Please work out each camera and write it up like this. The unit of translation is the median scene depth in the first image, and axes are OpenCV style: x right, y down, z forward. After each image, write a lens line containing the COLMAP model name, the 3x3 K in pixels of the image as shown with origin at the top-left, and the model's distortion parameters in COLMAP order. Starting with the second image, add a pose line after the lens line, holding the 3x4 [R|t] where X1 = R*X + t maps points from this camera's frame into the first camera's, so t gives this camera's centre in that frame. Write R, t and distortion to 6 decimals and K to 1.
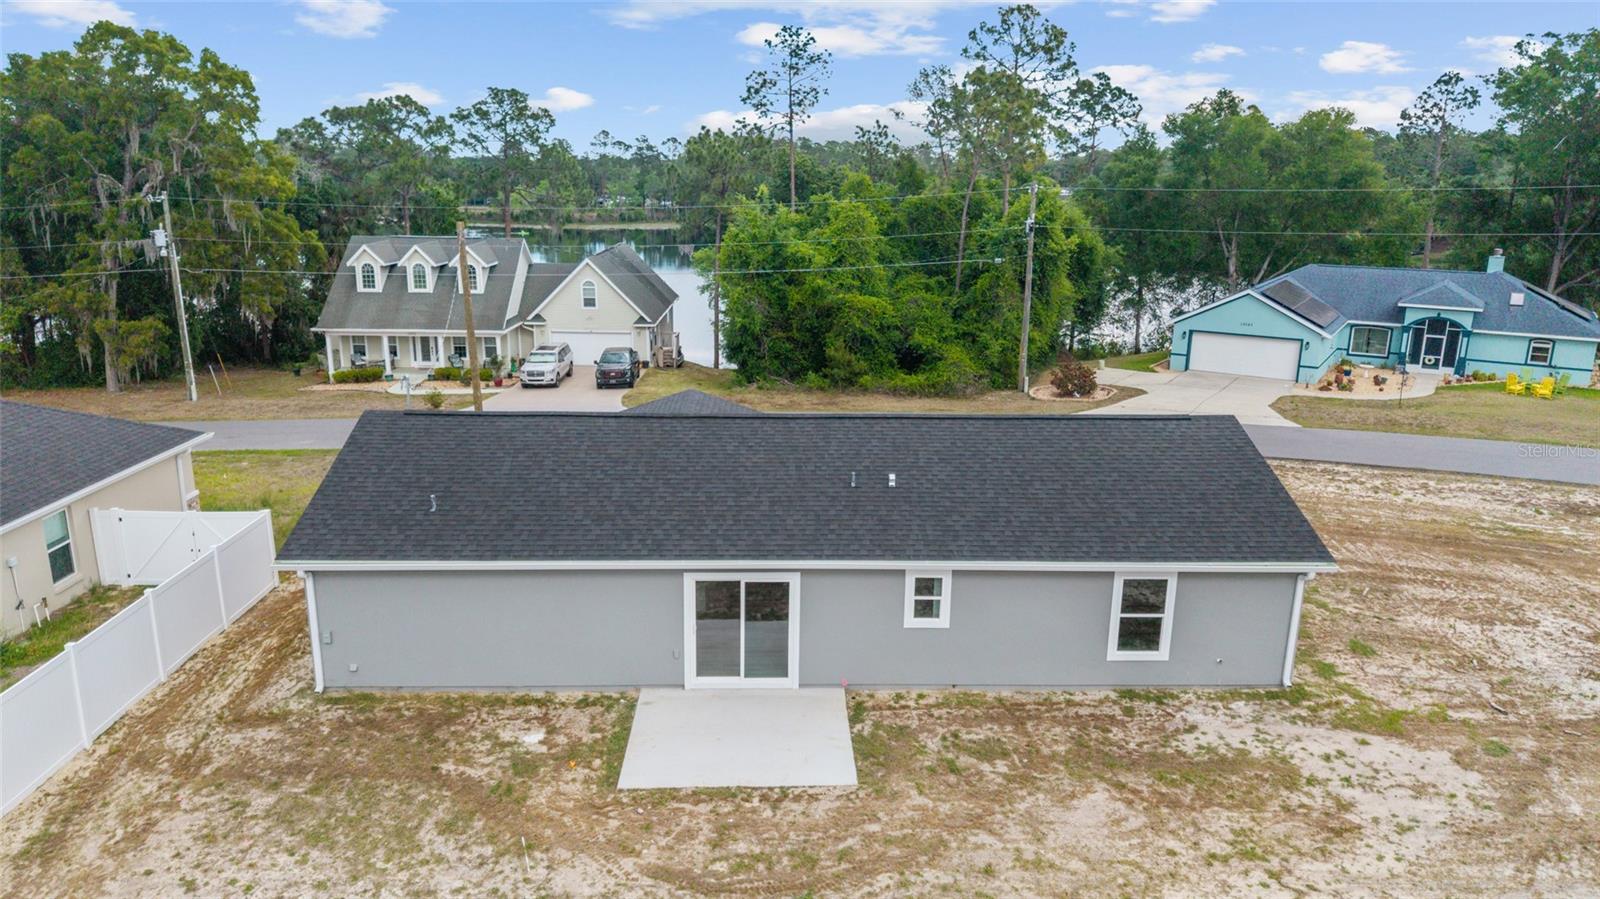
lens RADIAL K [[1068.7, 0, 794.5], [0, 1068.7, 448.8], [0, 0, 1]] dist [0.034179, -0.035951]
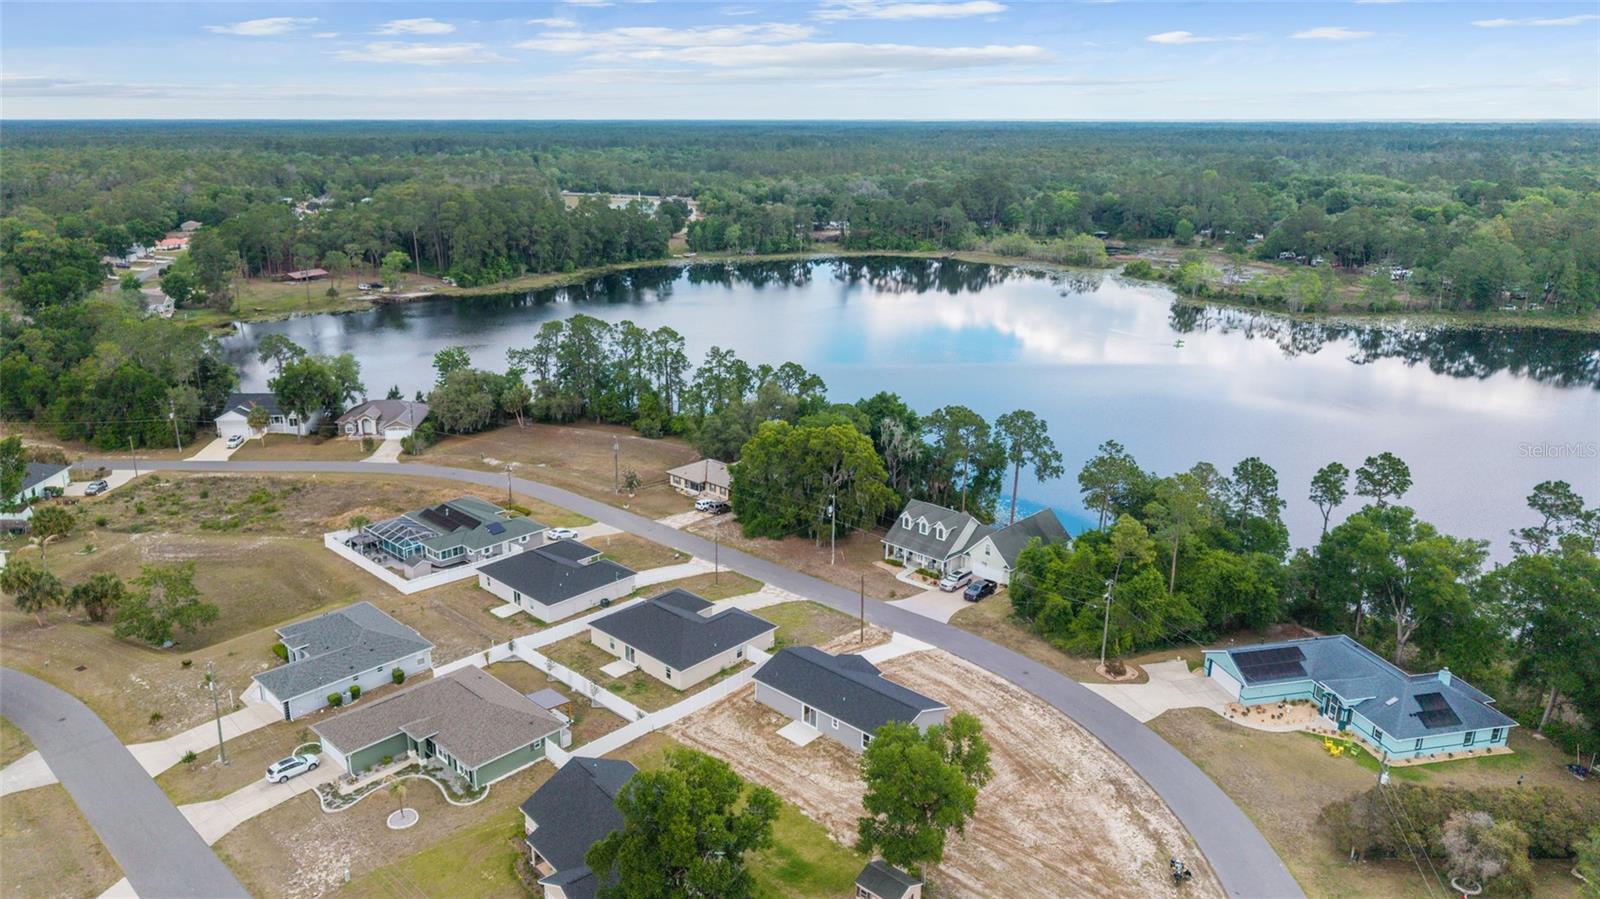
lens RADIAL K [[1068.7, 0, 786.3], [0, 1068.7, 446.0], [0, 0, 1]] dist [0.034179, -0.035951]
pose [[0.715456, 0.196519, -0.670450, 2.941531], [-0.175074, 0.979437, 0.100262, -1.546773], [0.676367, 0.045645, 0.735149, -2.875942]]
